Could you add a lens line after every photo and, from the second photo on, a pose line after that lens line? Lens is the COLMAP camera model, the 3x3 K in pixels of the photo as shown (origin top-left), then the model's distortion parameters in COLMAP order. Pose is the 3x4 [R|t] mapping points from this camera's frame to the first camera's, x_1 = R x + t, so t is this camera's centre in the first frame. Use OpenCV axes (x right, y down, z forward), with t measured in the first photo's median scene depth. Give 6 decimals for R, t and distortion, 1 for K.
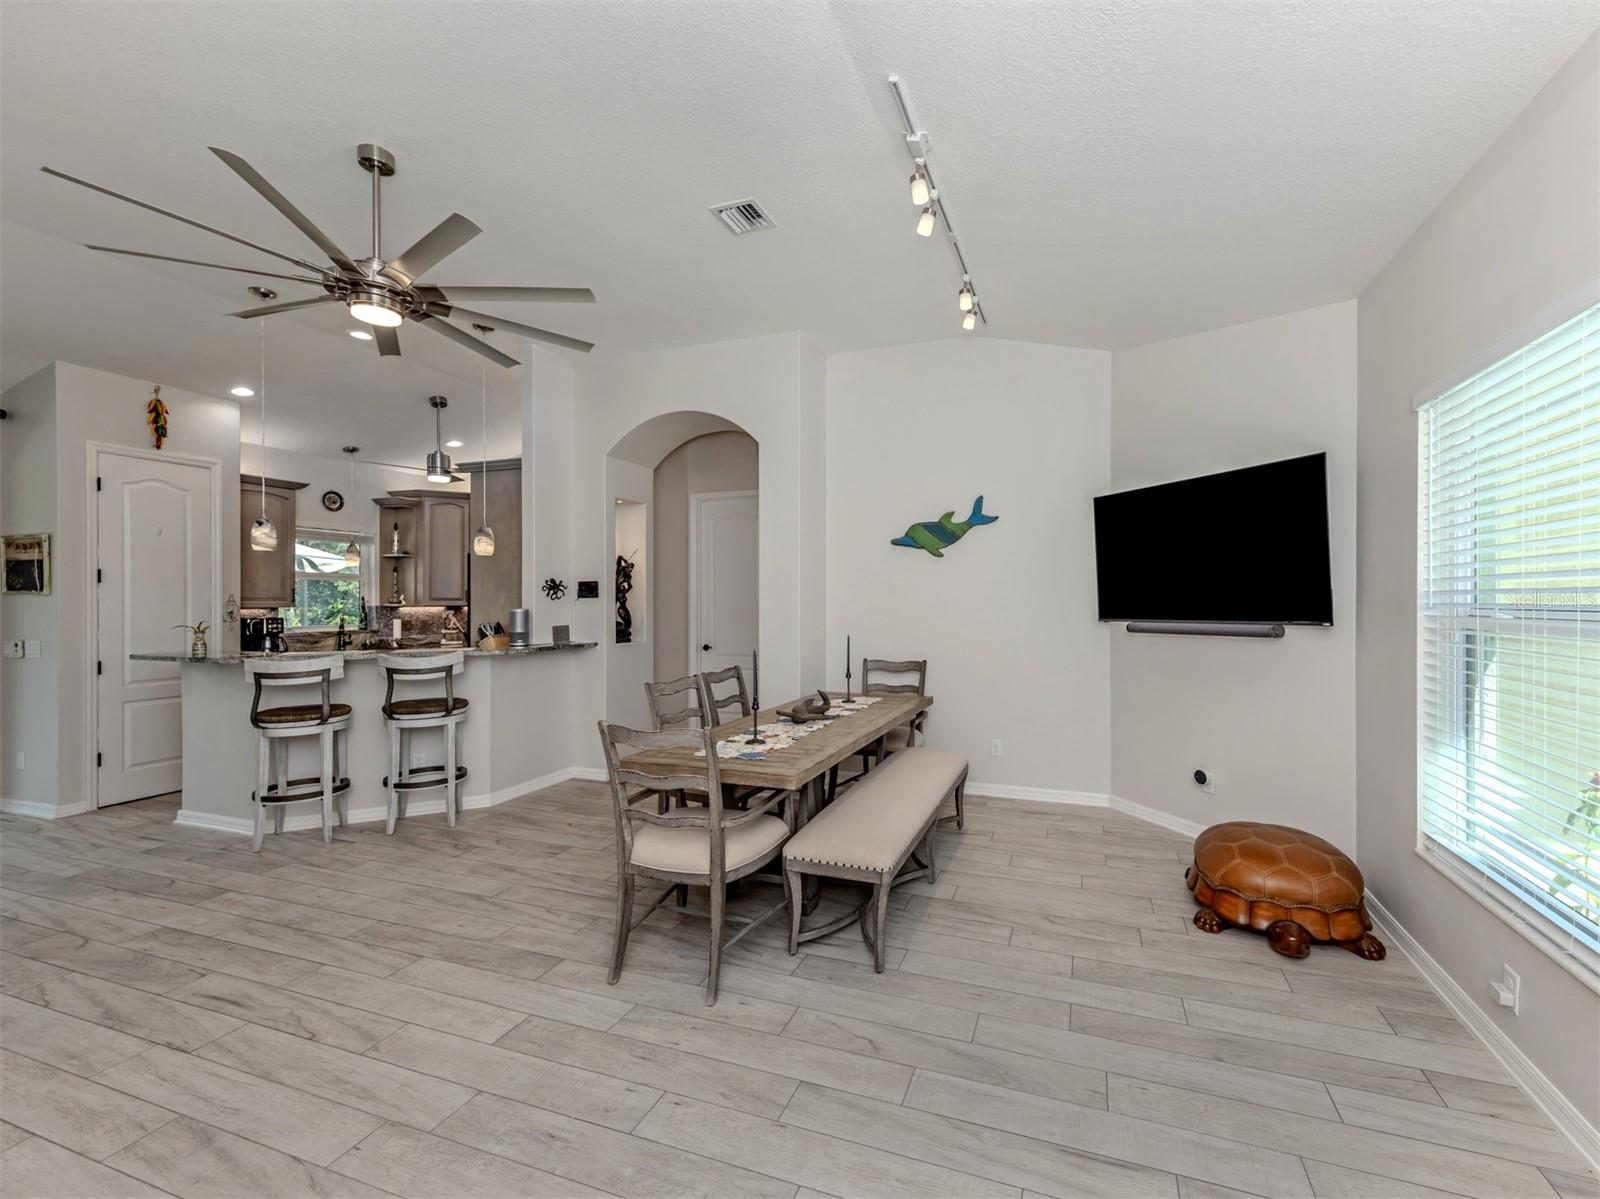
lens RADIAL K [[666.9, 0, 857.8], [0, 666.9, 590.9], [0, 0, 1]] dist [0.008822, -0.000206]
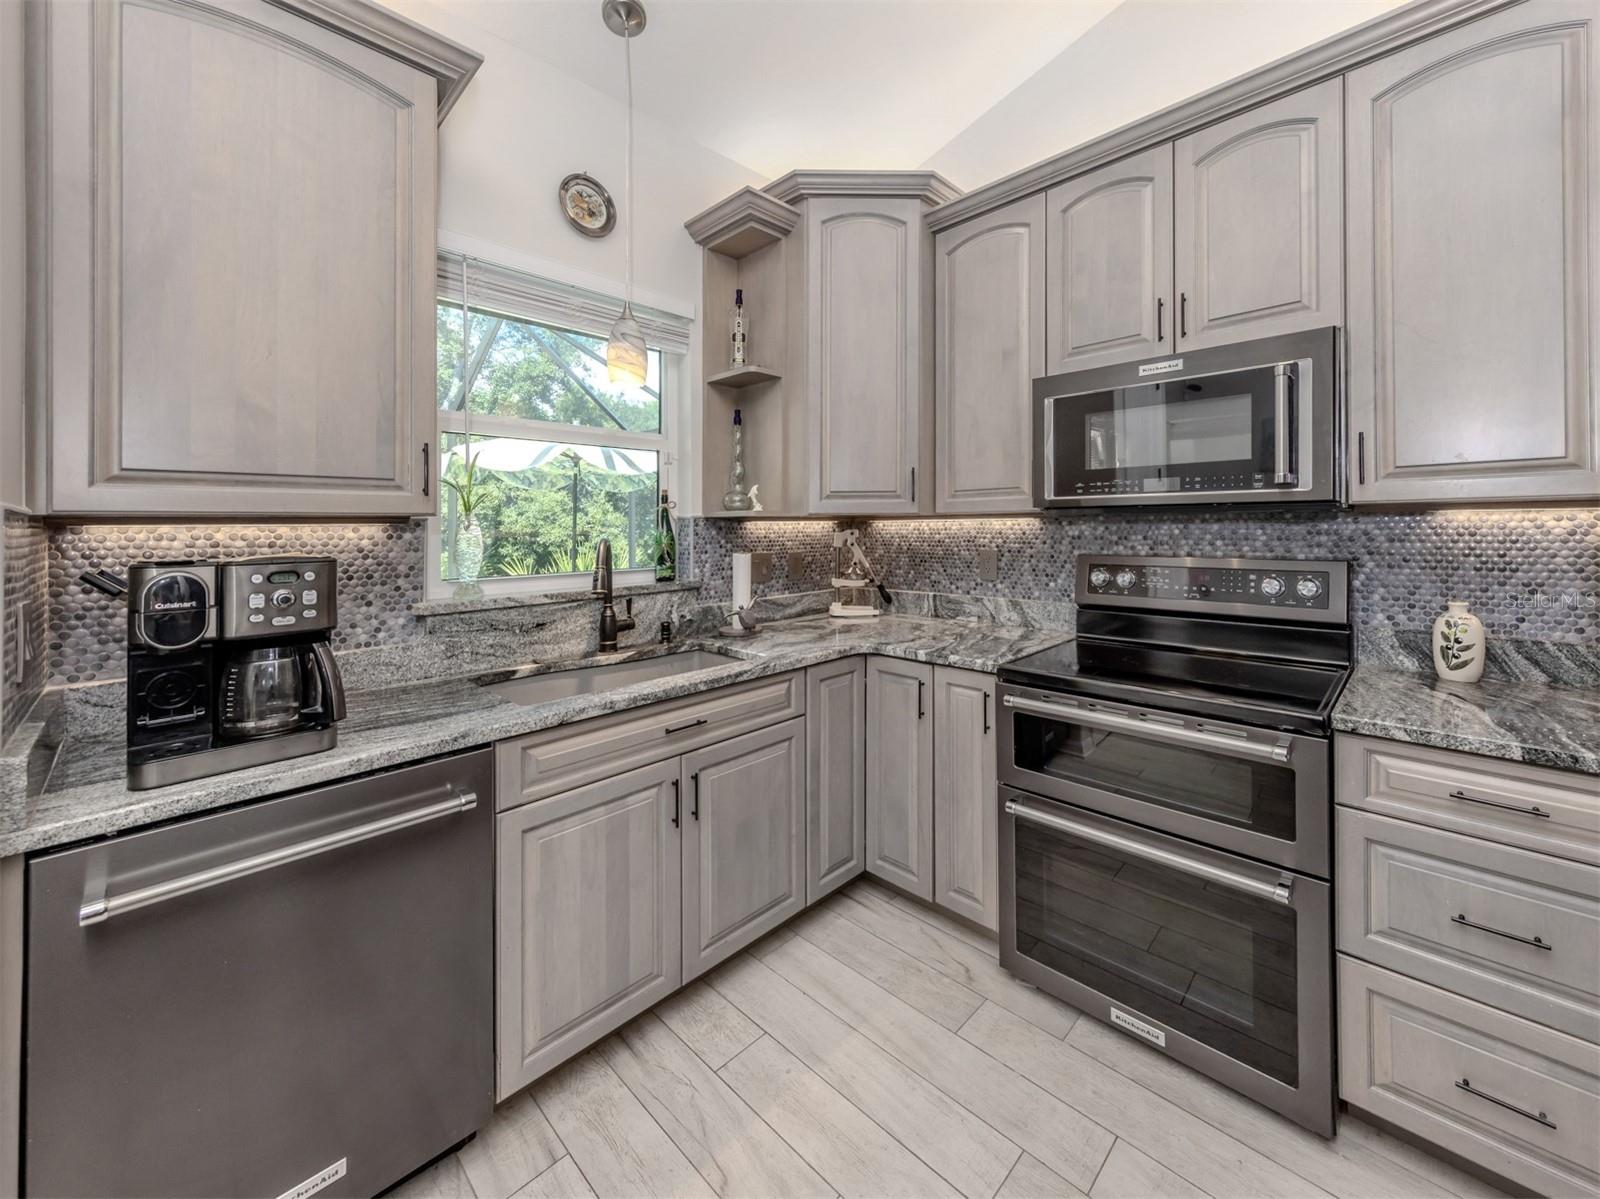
lens RADIAL K [[619.7, 0, 845.5], [0, 619.7, 520.8], [0, 0, 1]] dist [0.004140, 0.000812]
pose [[0.915998, -0.010606, -0.401043, -0.732544], [0.013426, 0.999901, 0.004221, 0.034828], [0.400958, -0.009251, 0.916050, 1.042884]]
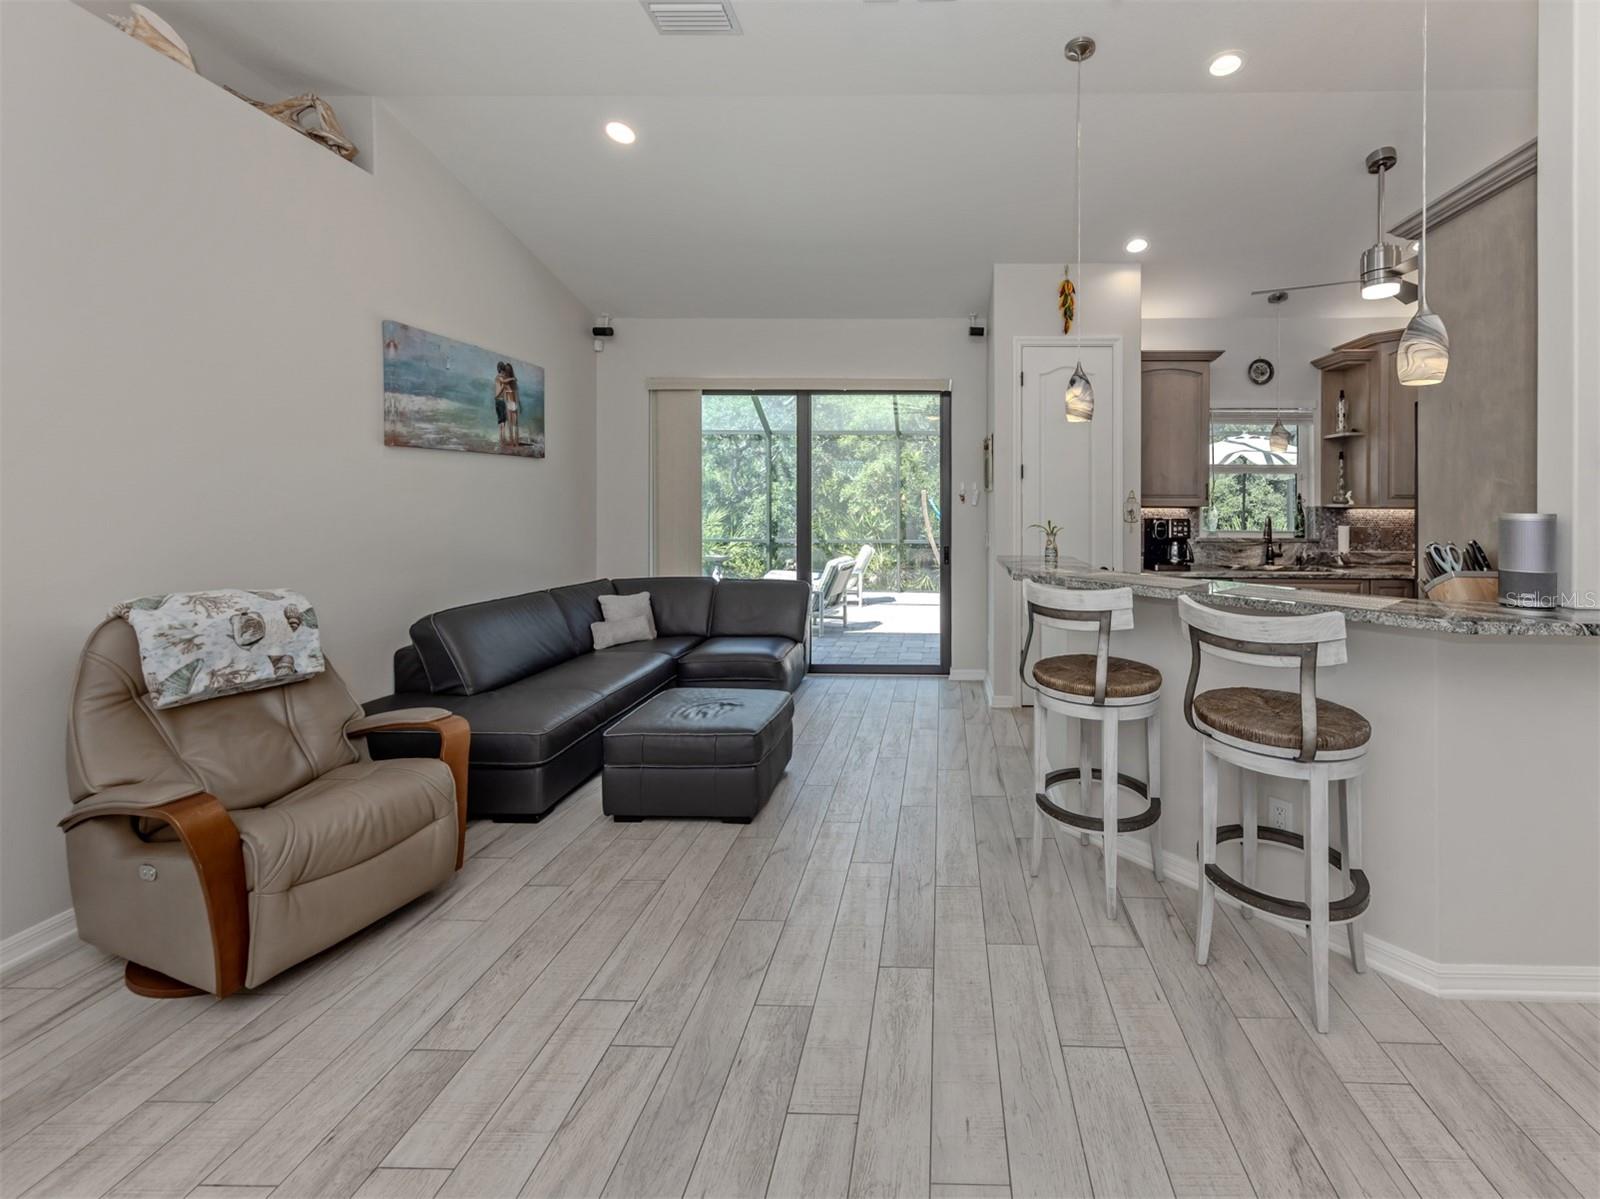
lens RADIAL K [[642.4, 0, 932.5], [0, 642.4, 500.4], [0, 0, 1]] dist [0.006759, -0.000297]
pose [[0.306236, -0.000182, -0.951955, -0.253069], [0.006288, 0.999979, 0.001832, 0.016691], [0.951935, -0.006547, 0.306231, 0.553226]]
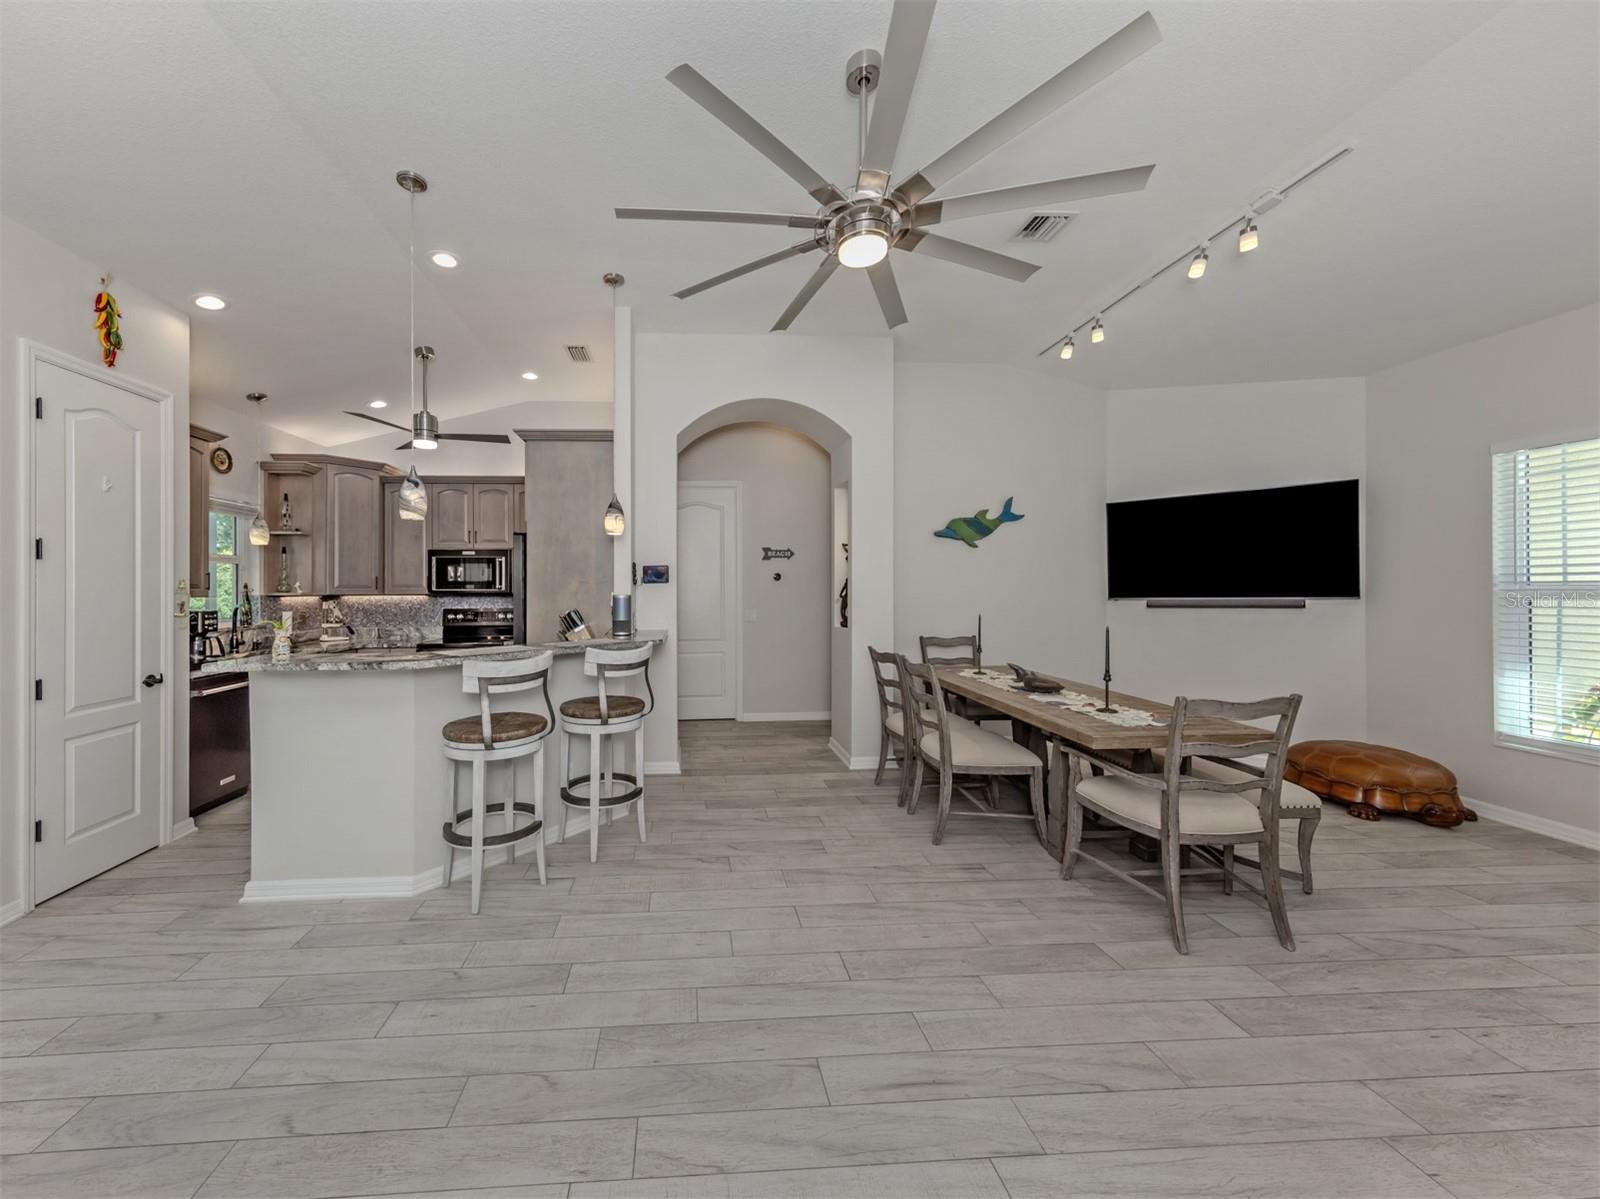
lens RADIAL K [[581.4, 0, 713.6], [0, 581.4, 580.1], [0, 0, 1]] dist [0.006554, -0.000235]
pose [[0.928534, 0.000942, 0.371246, -0.688125], [0.000495, 0.999993, -0.003774, 0.010113], [-0.371247, 0.003688, 0.928527, 0.219779]]
